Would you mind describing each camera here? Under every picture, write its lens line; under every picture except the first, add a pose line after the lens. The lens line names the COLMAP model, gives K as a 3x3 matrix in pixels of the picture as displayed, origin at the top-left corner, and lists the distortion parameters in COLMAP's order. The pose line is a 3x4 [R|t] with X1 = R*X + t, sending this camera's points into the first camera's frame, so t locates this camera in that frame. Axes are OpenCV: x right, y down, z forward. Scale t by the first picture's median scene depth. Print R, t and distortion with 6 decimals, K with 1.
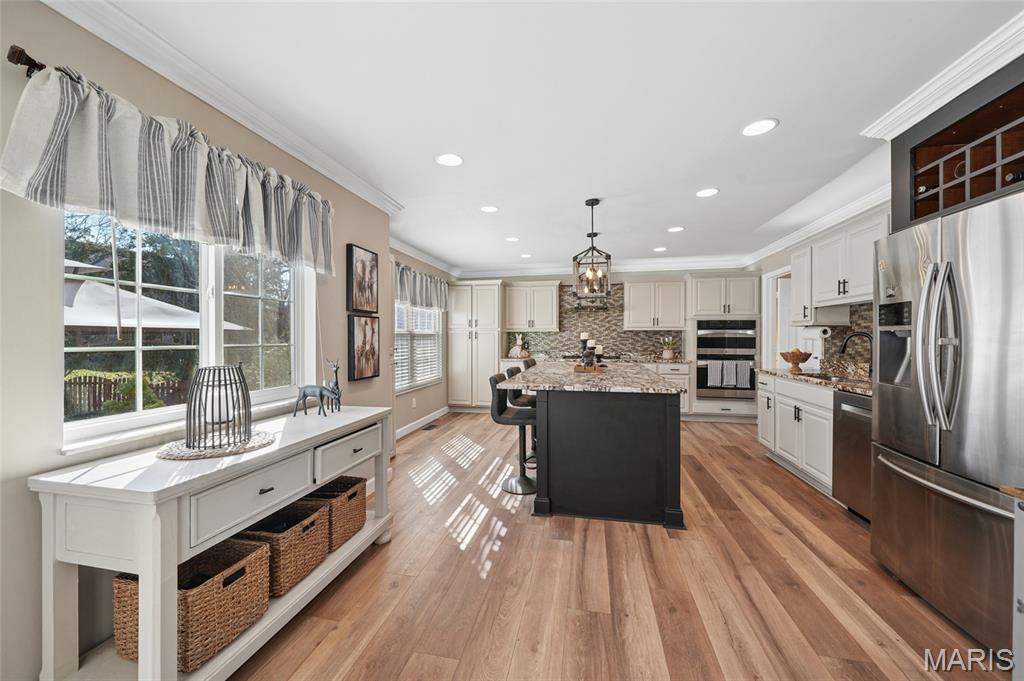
lens RADIAL K [[389.0, 0, 510.7], [0, 389.0, 339.7], [0, 0, 1]] dist [-0.002795, -0.000268]
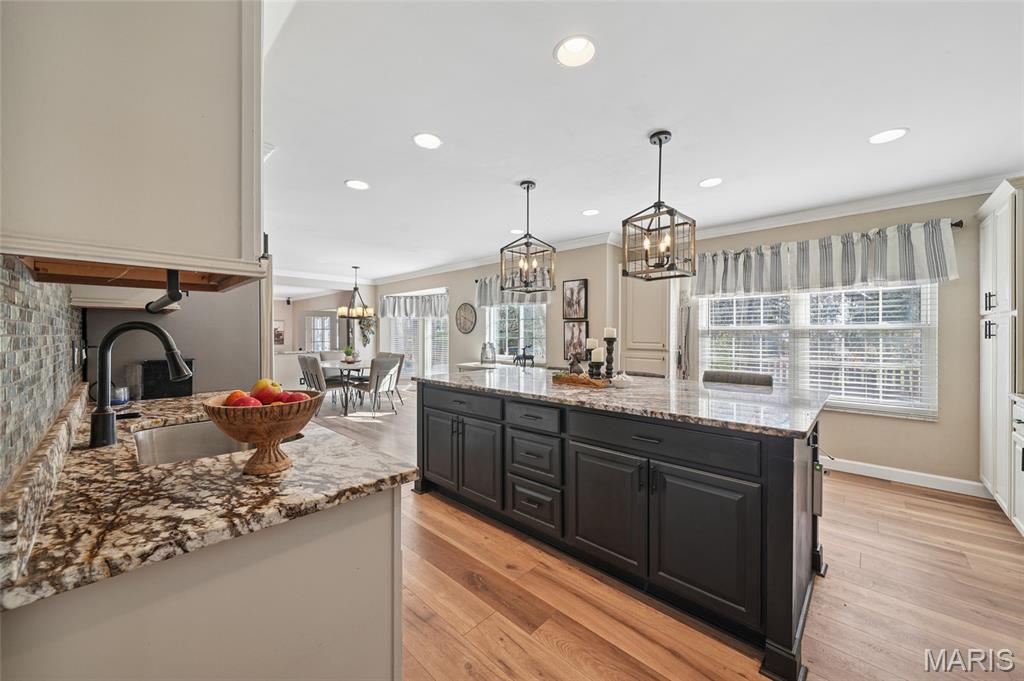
lens RADIAL K [[376.0, 0, 513.9], [0, 376.0, 340.8], [0, 0, 1]] dist [-0.001564, -0.000119]
pose [[-0.526154, 0.017940, -0.850200, 1.083711], [-0.004566, 0.999703, 0.023920, -0.016032], [0.850377, 0.016468, -0.525916, 1.599394]]
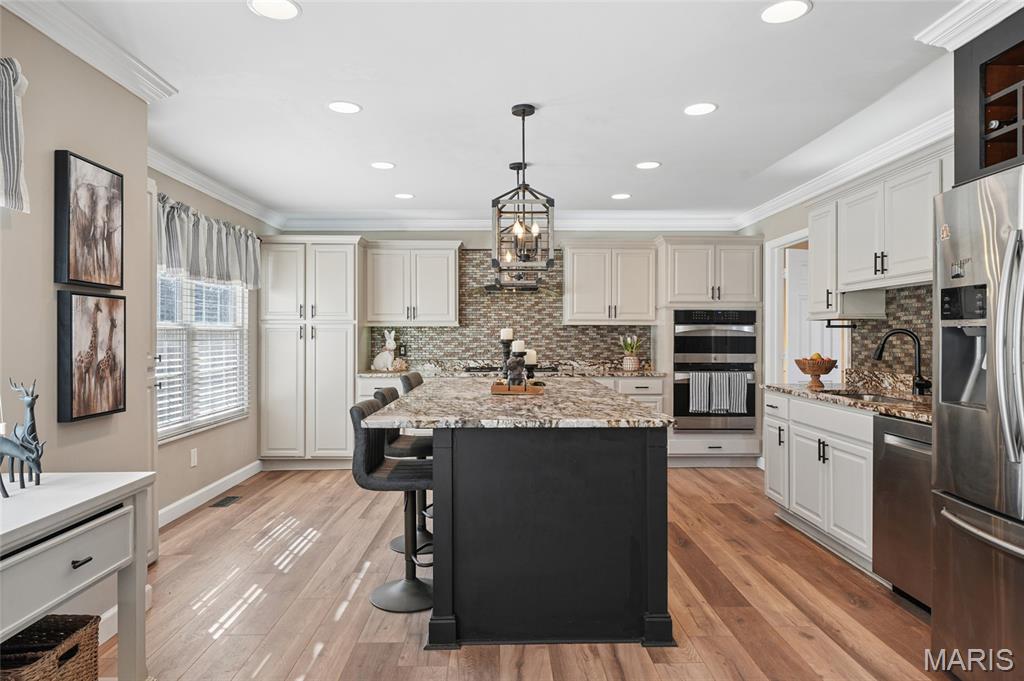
lens RADIAL K [[640.7, 0, 516.1], [0, 640.7, 336.6], [0, 0, 1]] dist [0.001806, 0.000434]
pose [[0.973336, 0.000944, 0.229383, -0.028642], [0.000413, 0.999983, -0.005870, 0.000405], [-0.229385, 0.005808, 0.973318, 0.050561]]
